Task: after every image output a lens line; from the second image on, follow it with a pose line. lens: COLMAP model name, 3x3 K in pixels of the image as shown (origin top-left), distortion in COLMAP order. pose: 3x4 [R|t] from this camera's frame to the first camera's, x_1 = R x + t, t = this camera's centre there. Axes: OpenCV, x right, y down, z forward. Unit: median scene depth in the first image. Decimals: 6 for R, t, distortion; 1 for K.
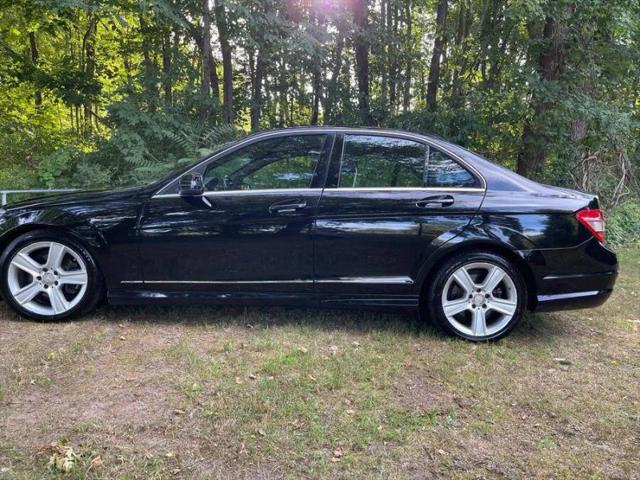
lens RADIAL K [[484.4, 0, 316.7], [0, 484.4, 242.4], [0, 0, 1]] dist [0.075188, -0.108281]
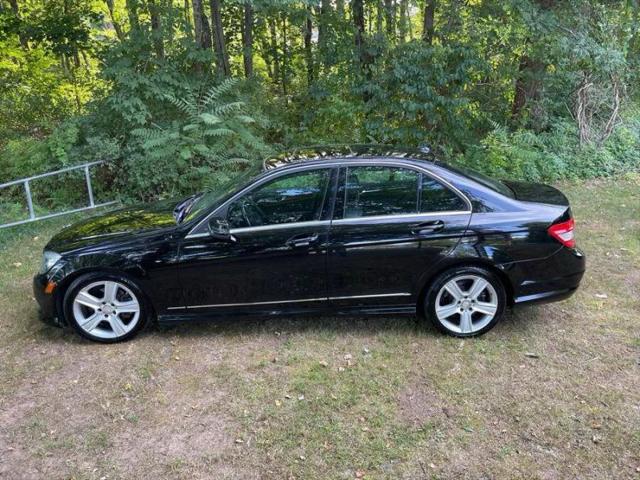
lens RADIAL K [[484.4, 0, 319.9], [0, 484.4, 239.5], [0, 0, 1]] dist [0.075188, -0.108281]
pose [[0.998048, -0.062213, -0.005397, -0.010529], [0.062047, 0.978206, 0.198150, -0.297586], [-0.007048, -0.198099, 0.980157, -0.143091]]
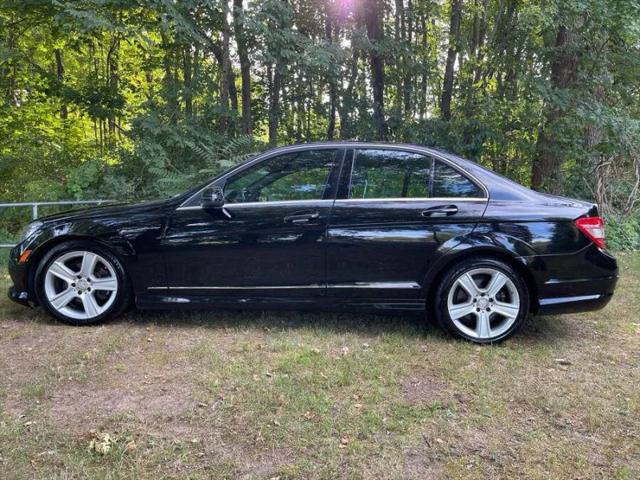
lens RADIAL K [[484.4, 0, 319.6], [0, 484.4, 241.3], [0, 0, 1]] dist [0.075188, -0.108281]
pose [[0.999441, -0.007146, -0.032667, 0.014788], [0.006601, 0.999838, -0.016757, -0.001742], [0.032781, 0.016532, 0.999326, -0.067729]]
